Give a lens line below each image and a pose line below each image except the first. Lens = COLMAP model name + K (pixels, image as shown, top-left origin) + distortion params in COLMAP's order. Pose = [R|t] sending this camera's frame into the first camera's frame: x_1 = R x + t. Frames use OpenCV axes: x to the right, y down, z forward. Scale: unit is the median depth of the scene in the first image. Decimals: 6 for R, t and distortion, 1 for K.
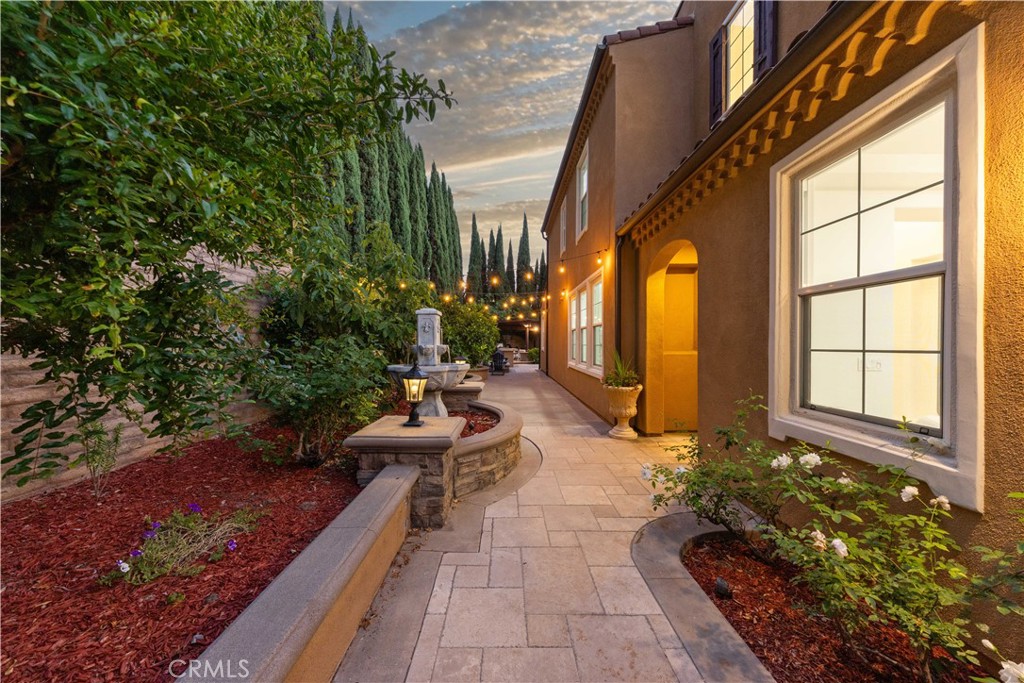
lens RADIAL K [[339.2, 0, 513.2], [0, 339.2, 349.3], [0, 0, 1]] dist [0.002834, -0.000100]
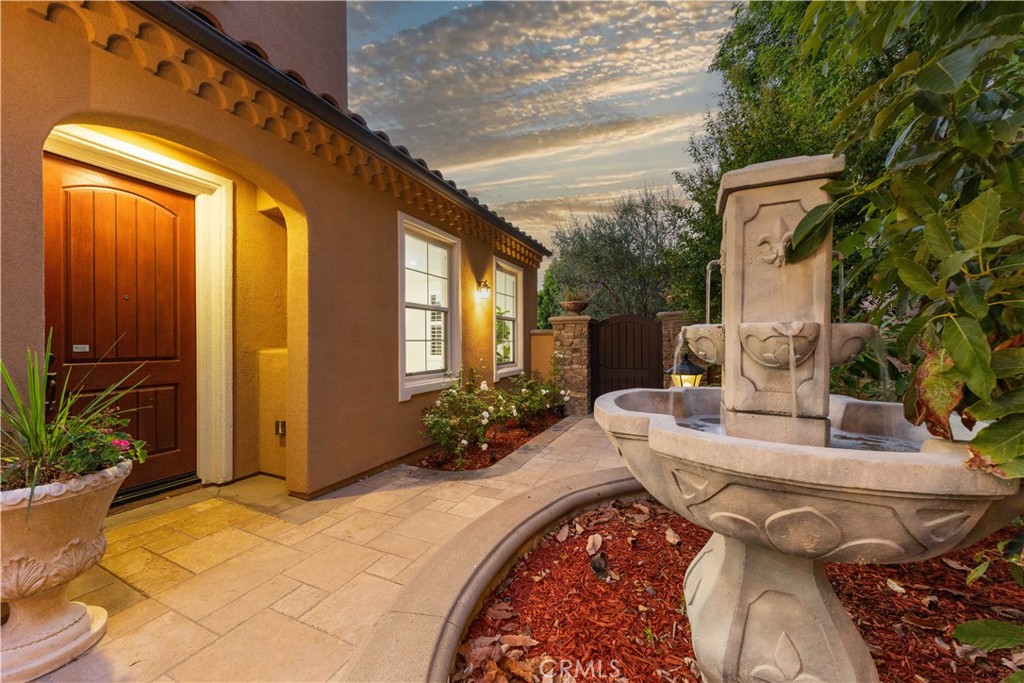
lens RADIAL K [[372.7, 0, 522.3], [0, 372.7, 347.9], [0, 0, 1]] dist [0.002717, 0.000029]
pose [[-0.917488, 0.001018, 0.397762, -0.399663], [0.005417, 0.999936, 0.009937, 0.030707], [-0.397726, 0.011272, -0.917435, 2.813608]]
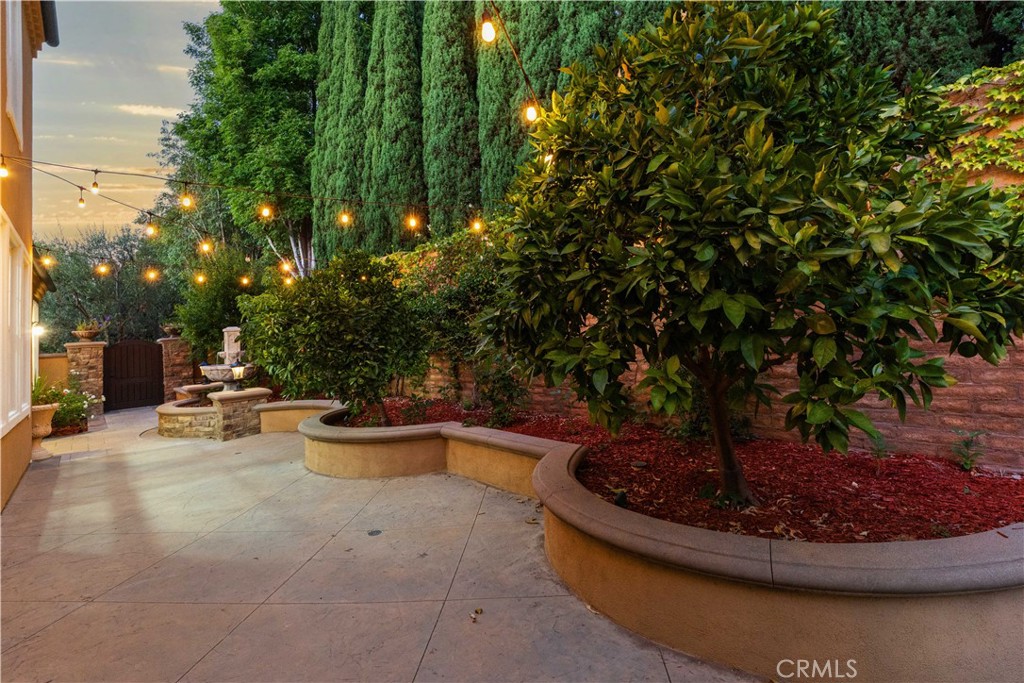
lens RADIAL K [[492.0, 0, 503.4], [0, 492.0, 305.2], [0, 0, 1]] dist [0.001624, -0.001252]
pose [[-0.766591, 0.011631, -0.642030, 0.495041], [0.064084, 0.996230, -0.058470, 0.003324], [0.638930, -0.085966, -0.764446, 7.345547]]
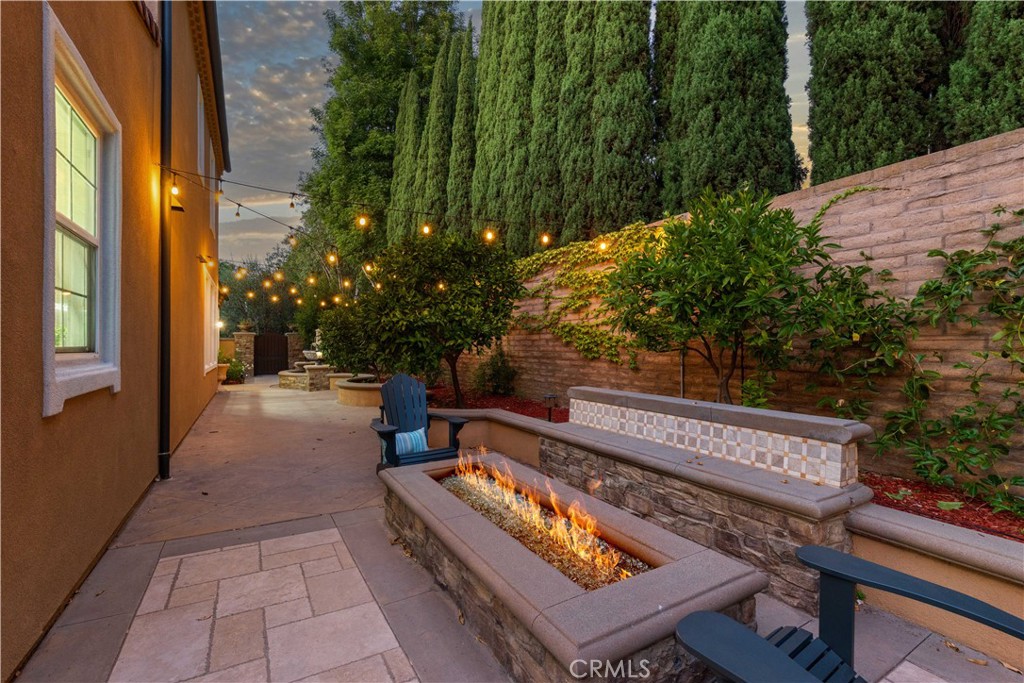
lens RADIAL K [[436.7, 0, 508.1], [0, 436.7, 346.4], [0, 0, 1]] dist [0.004353, 0.000212]
pose [[-0.863678, 0.001556, -0.504041, 0.408526], [0.000821, 0.999998, 0.001680, 0.044349], [0.504043, 0.001037, -0.863678, 9.660689]]
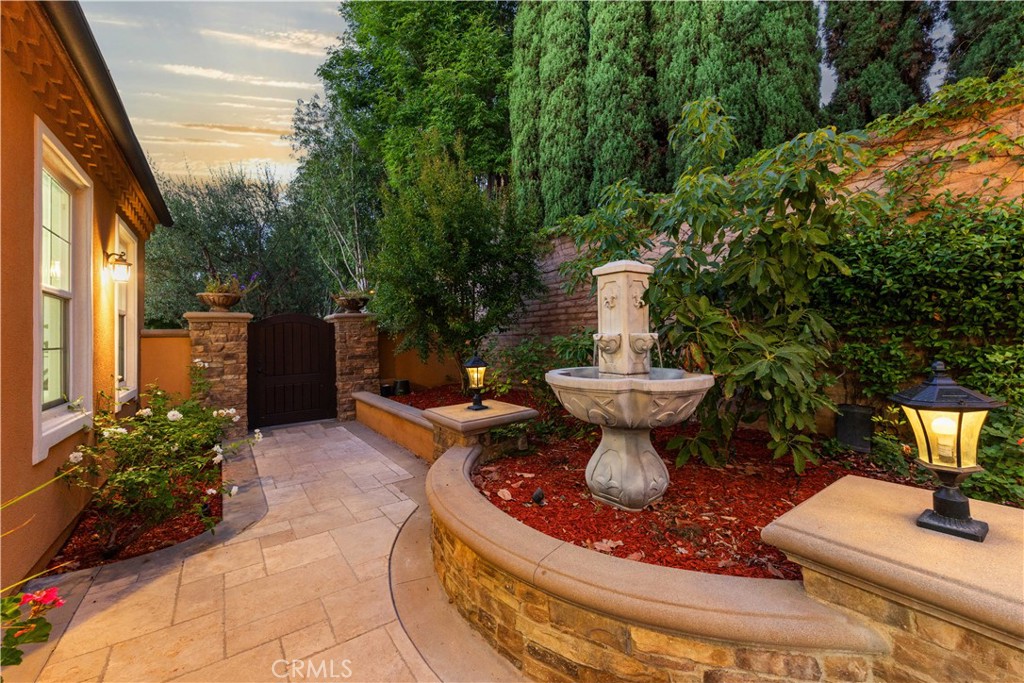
lens RADIAL K [[398.4, 0, 510.5], [0, 398.4, 333.5], [0, 0, 1]] dist [-0.000045, -0.000039]
pose [[-0.814779, 0.015410, -0.579567, 0.506505], [0.026350, 0.999598, -0.010465, 0.007618], [0.579173, -0.023799, -0.814858, 2.981338]]
